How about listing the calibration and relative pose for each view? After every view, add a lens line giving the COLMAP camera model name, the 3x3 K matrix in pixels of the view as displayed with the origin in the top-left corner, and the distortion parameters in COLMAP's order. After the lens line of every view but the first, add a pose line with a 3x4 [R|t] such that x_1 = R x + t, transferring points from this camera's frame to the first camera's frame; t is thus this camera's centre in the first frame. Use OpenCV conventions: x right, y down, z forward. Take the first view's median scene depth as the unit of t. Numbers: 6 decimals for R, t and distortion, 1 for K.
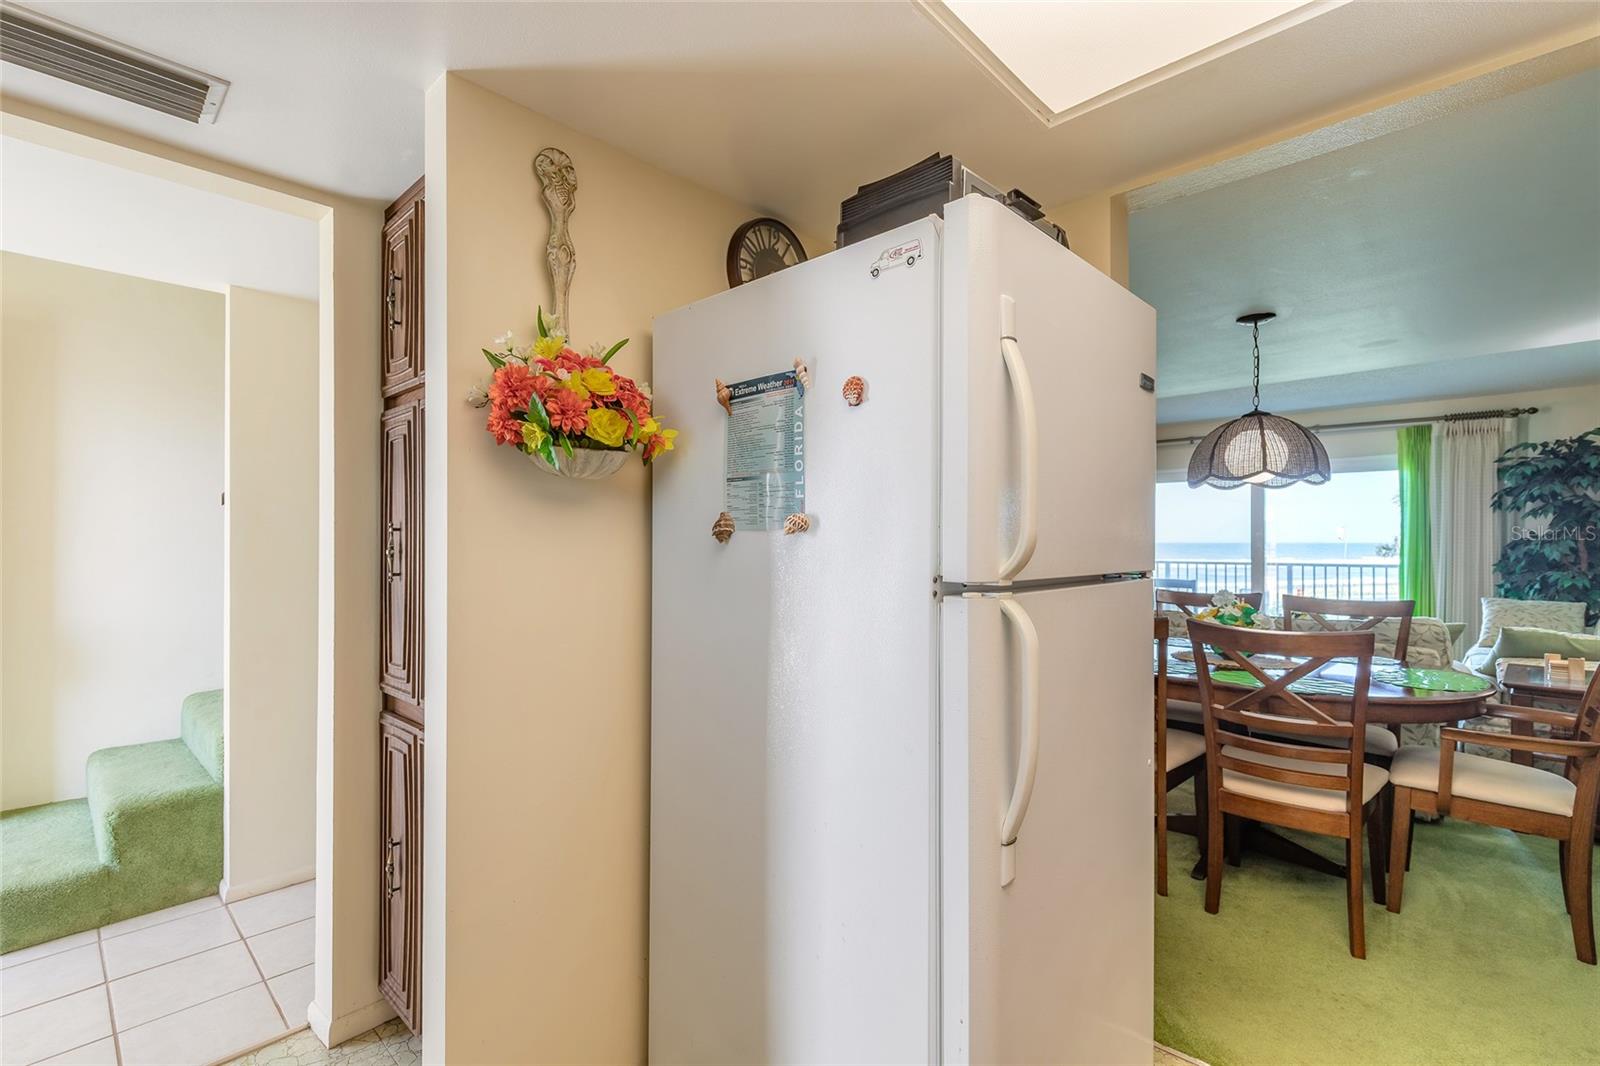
lens RADIAL K [[722.9, 0, 797.1], [0, 722.9, 538.3], [0, 0, 1]] dist [0.003190, 0.001637]
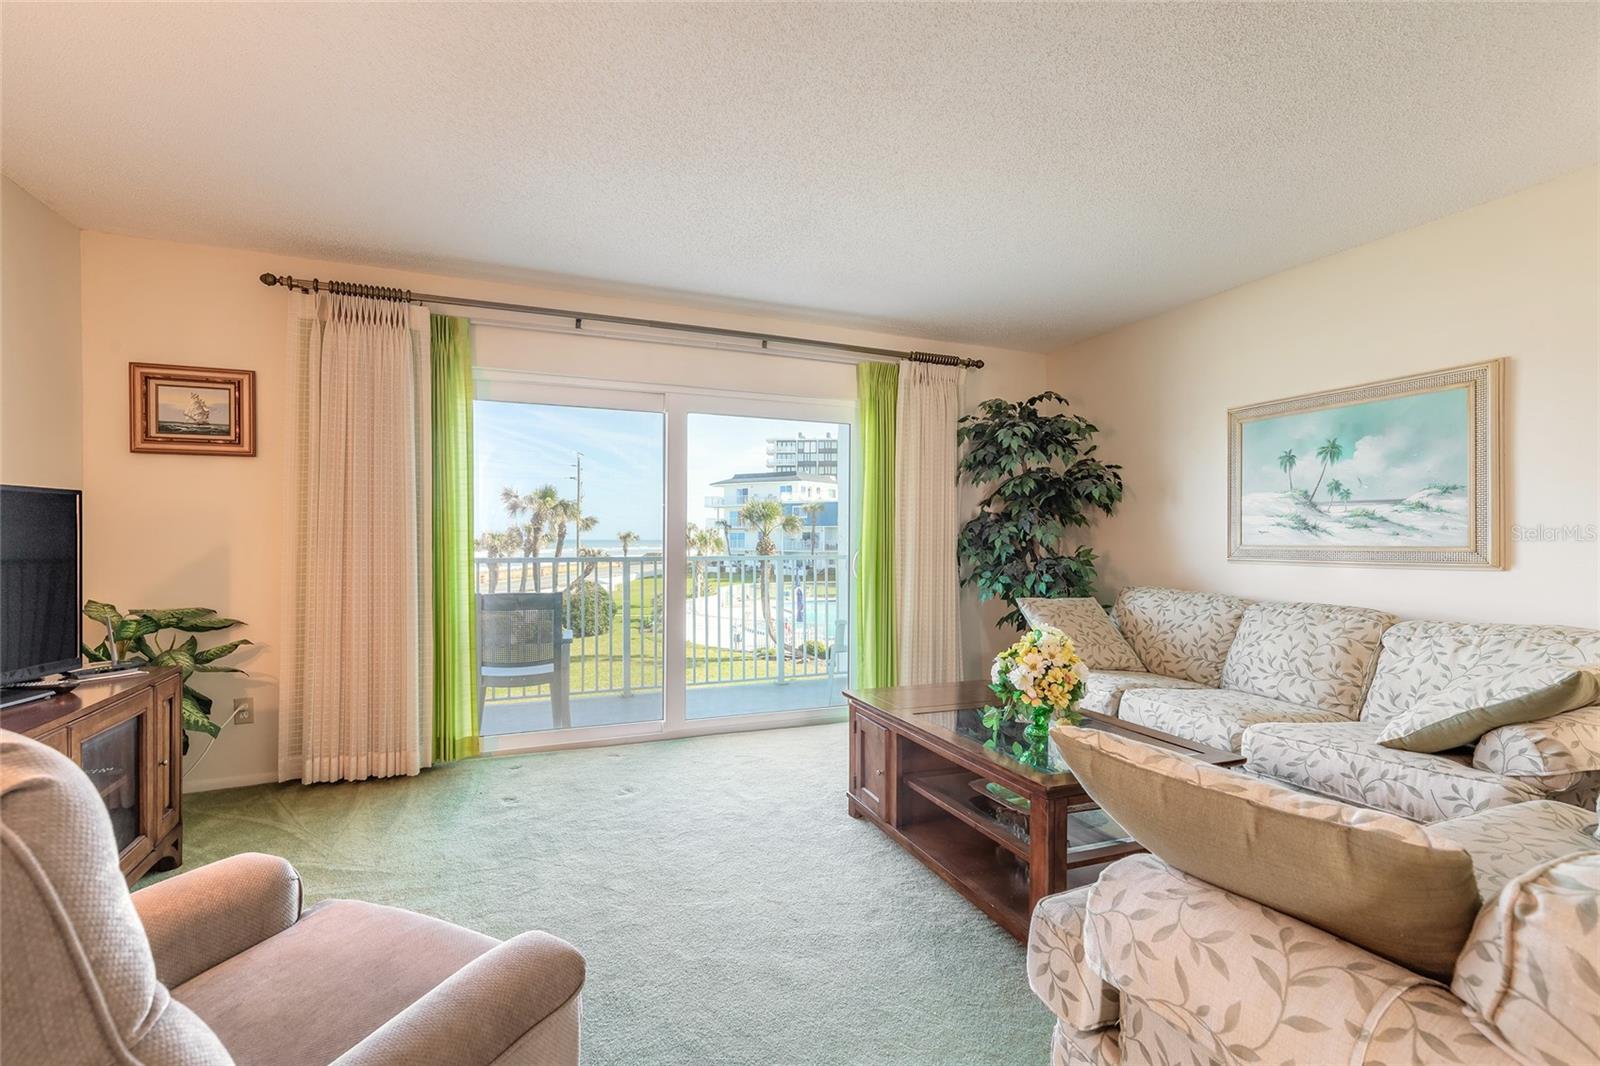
lens RADIAL K [[722.9, 0, 793.0], [0, 722.9, 538.9], [0, 0, 1]] dist [0.003190, 0.001637]
pose [[0.412781, 0.003952, 0.910822, 0.180457], [-0.003954, 0.999989, -0.002547, 0.024072], [-0.910822, -0.002550, 0.412792, 0.841029]]
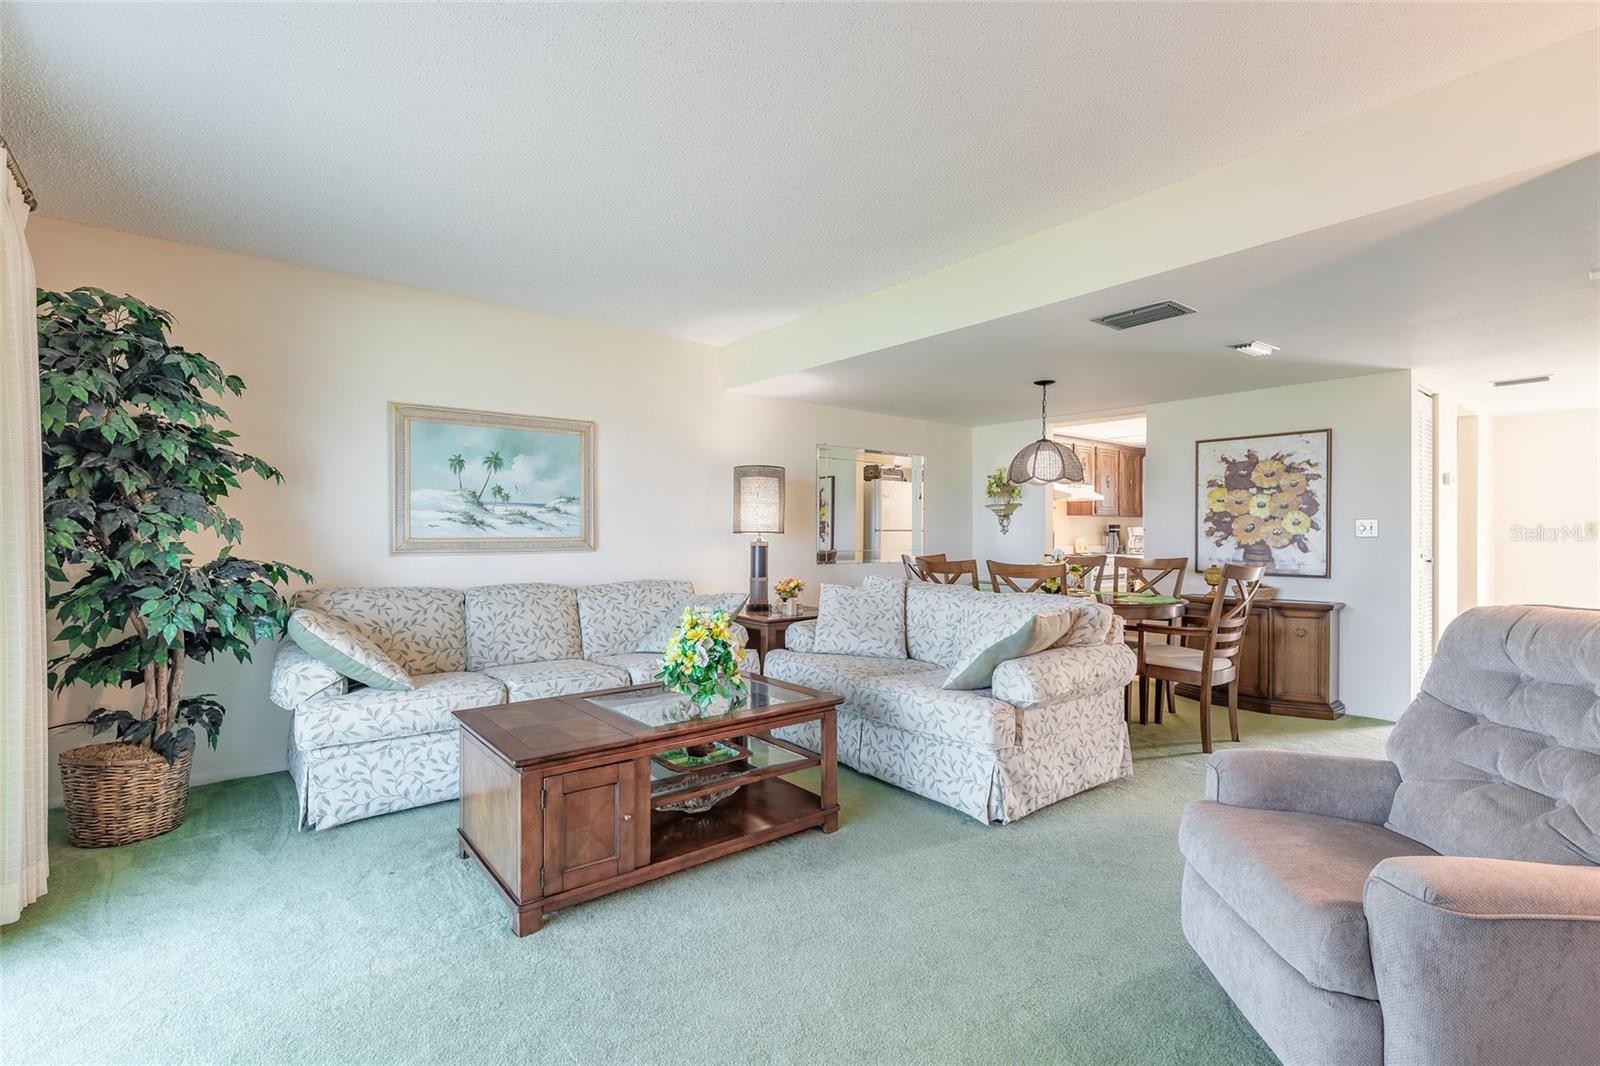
lens RADIAL K [[722.9, 0, 797.3], [0, 722.9, 533.3], [0, 0, 1]] dist [0.003190, 0.001637]
pose [[-0.991799, -0.001440, 0.127799, 0.490102], [-0.001228, 0.999998, 0.001734, 0.020442], [-0.127801, 0.001563, -0.991799, 1.354137]]
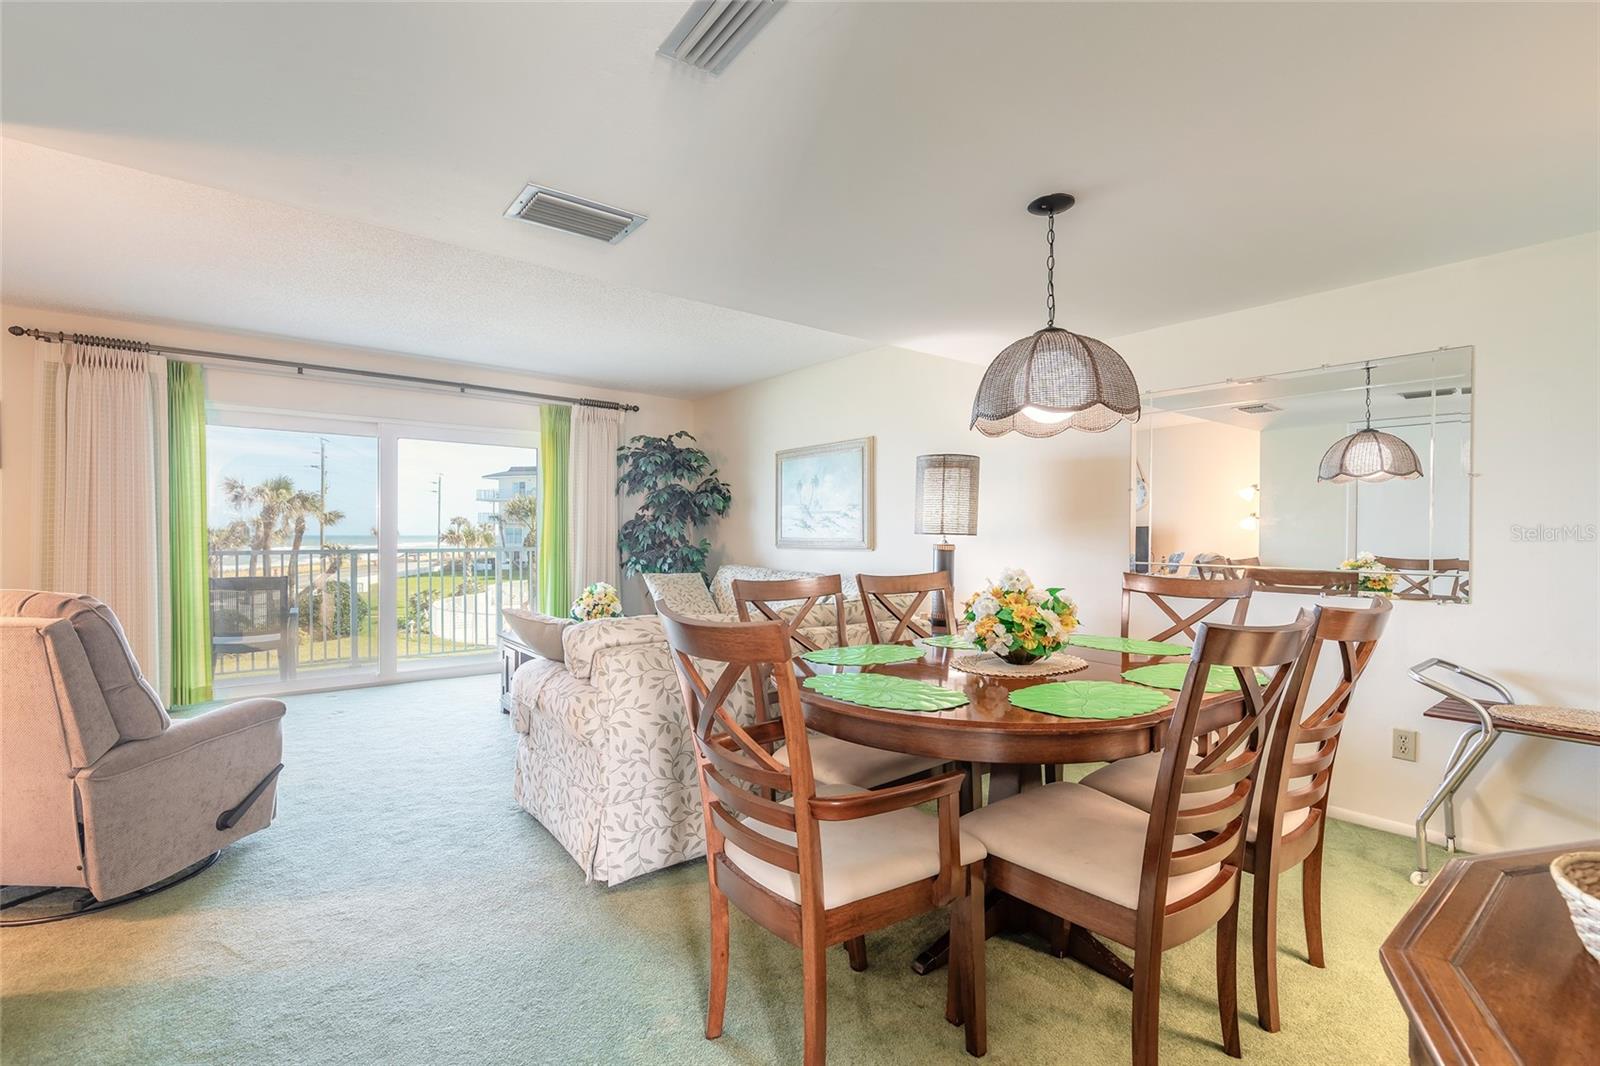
lens RADIAL K [[722.9, 0, 797.0], [0, 722.9, 538.3], [0, 0, 1]] dist [0.003190, 0.001637]
pose [[0.135295, -0.001377, 0.990804, -0.080082], [-0.002385, 0.999996, 0.001715, 0.025610], [-0.990802, -0.002595, 0.135291, 0.584728]]
